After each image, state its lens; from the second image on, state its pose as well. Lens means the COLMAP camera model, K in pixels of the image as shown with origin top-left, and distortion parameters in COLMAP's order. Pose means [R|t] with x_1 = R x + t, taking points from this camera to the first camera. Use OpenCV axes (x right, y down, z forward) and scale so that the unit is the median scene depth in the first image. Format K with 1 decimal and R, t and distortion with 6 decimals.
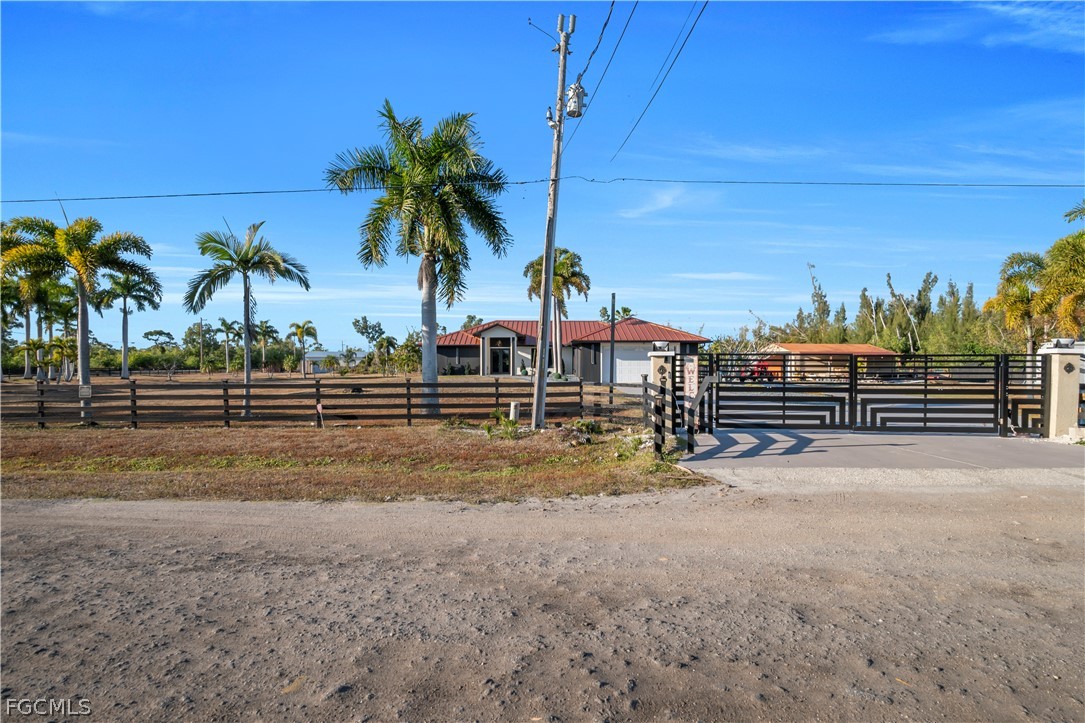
lens RADIAL K [[535.7, 0, 542.5], [0, 535.7, 361.5], [0, 0, 1]] dist [-0.013668, 0.000833]
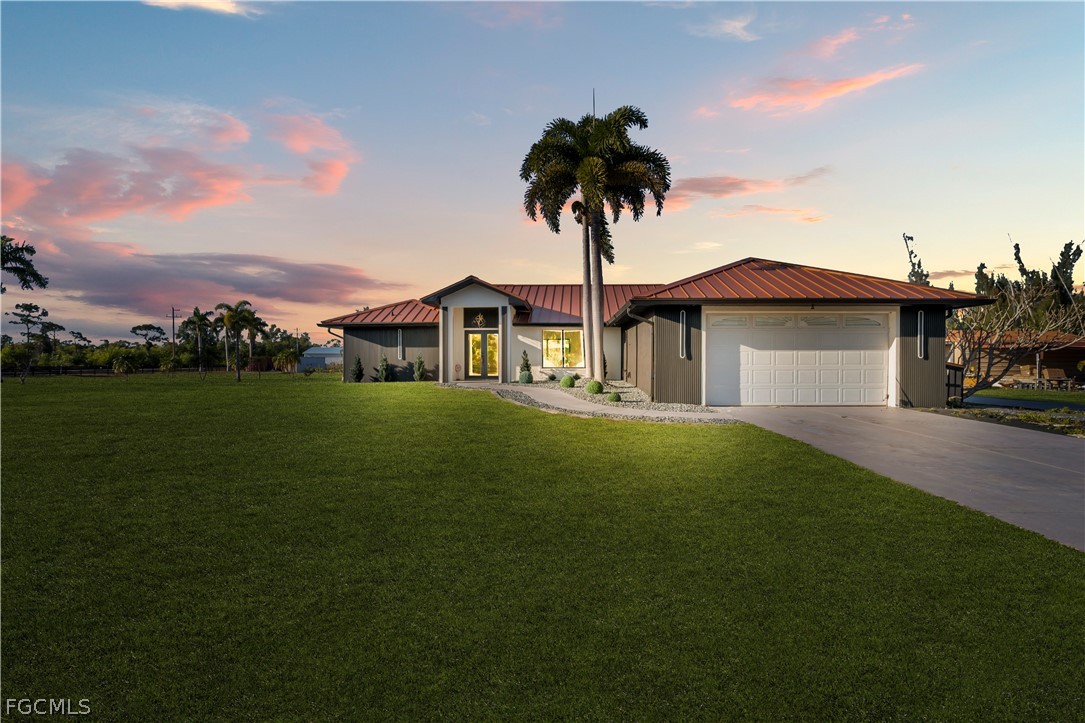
lens RADIAL K [[535.7, 0, 542.5], [0, 535.7, 361.5], [0, 0, 1]] dist [-0.013668, 0.000833]
pose [[0.998544, 0.000023, -0.053951, 0.003305], [0.000211, 0.999991, 0.004325, 0.001589], [0.053951, -0.004330, 0.998534, 0.196675]]
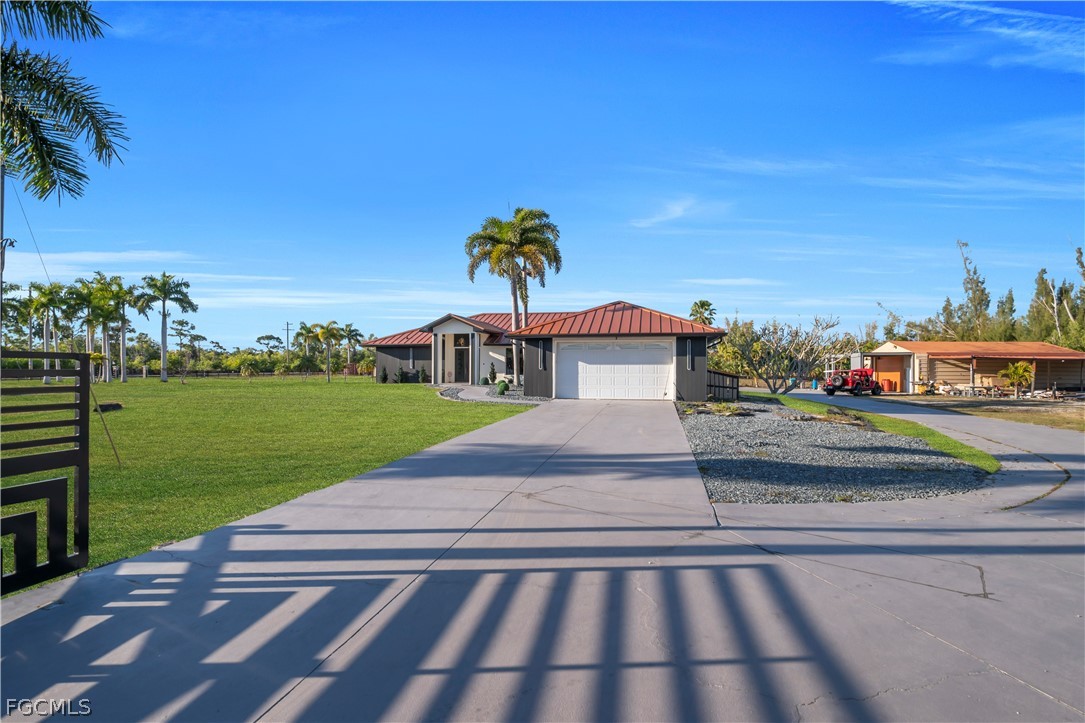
lens RADIAL K [[535.7, 0, 542.5], [0, 535.7, 361.5], [0, 0, 1]] dist [-0.013668, 0.000833]
pose [[0.975227, 0.001178, -0.221202, 0.081351], [-0.002542, 0.999979, -0.005883, -0.000596], [0.221191, 0.006299, 0.975210, 0.113997]]
